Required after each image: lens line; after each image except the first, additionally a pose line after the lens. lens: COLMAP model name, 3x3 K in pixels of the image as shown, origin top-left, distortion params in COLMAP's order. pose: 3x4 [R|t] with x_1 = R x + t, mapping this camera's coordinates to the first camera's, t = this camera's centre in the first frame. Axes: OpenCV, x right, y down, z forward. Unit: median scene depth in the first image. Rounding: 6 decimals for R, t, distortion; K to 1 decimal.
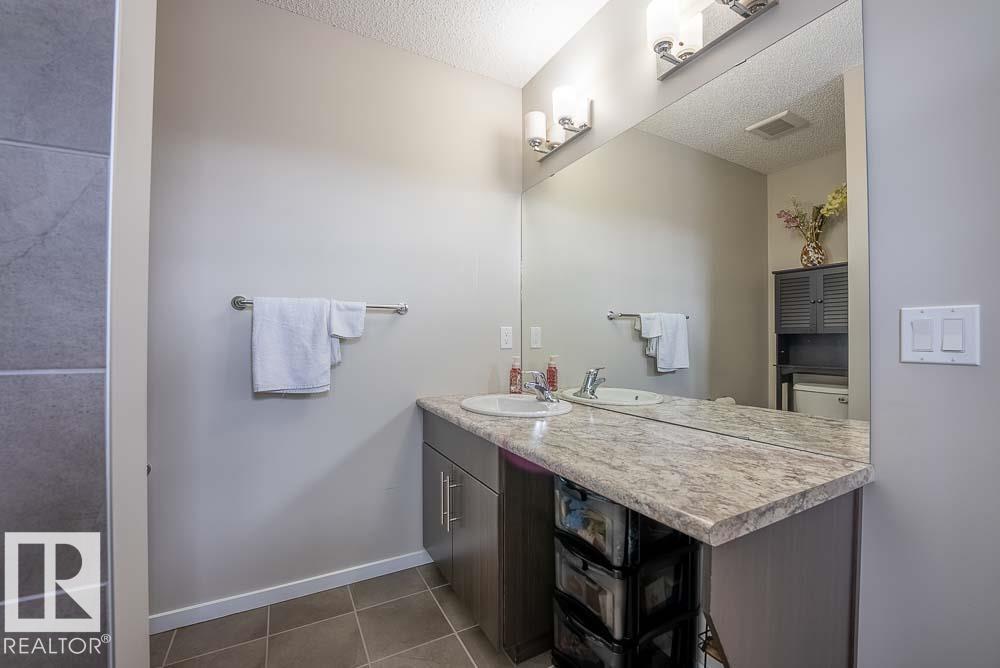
lens RADIAL K [[418.8, 0, 505.3], [0, 418.8, 333.6], [0, 0, 1]] dist [-0.019038, 0.001102]
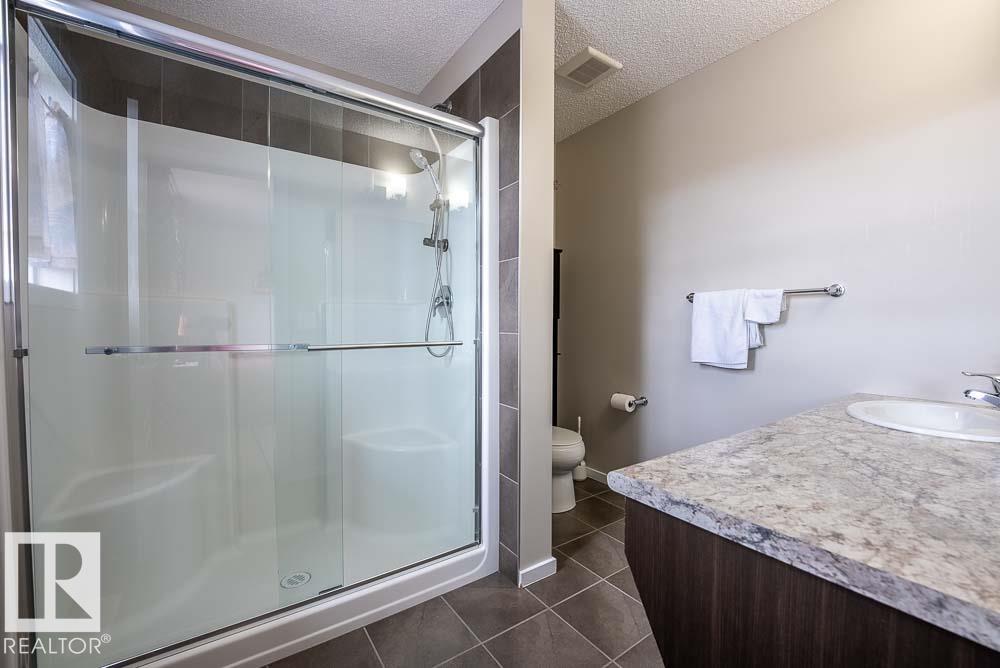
lens RADIAL K [[418.8, 0, 504.8], [0, 418.8, 332.3], [0, 0, 1]] dist [-0.019038, 0.001102]
pose [[0.086103, 0.018196, -0.996120, 1.215609], [0.006467, 0.999802, 0.018822, 0.017956], [0.996265, -0.008063, 0.085968, 0.420461]]
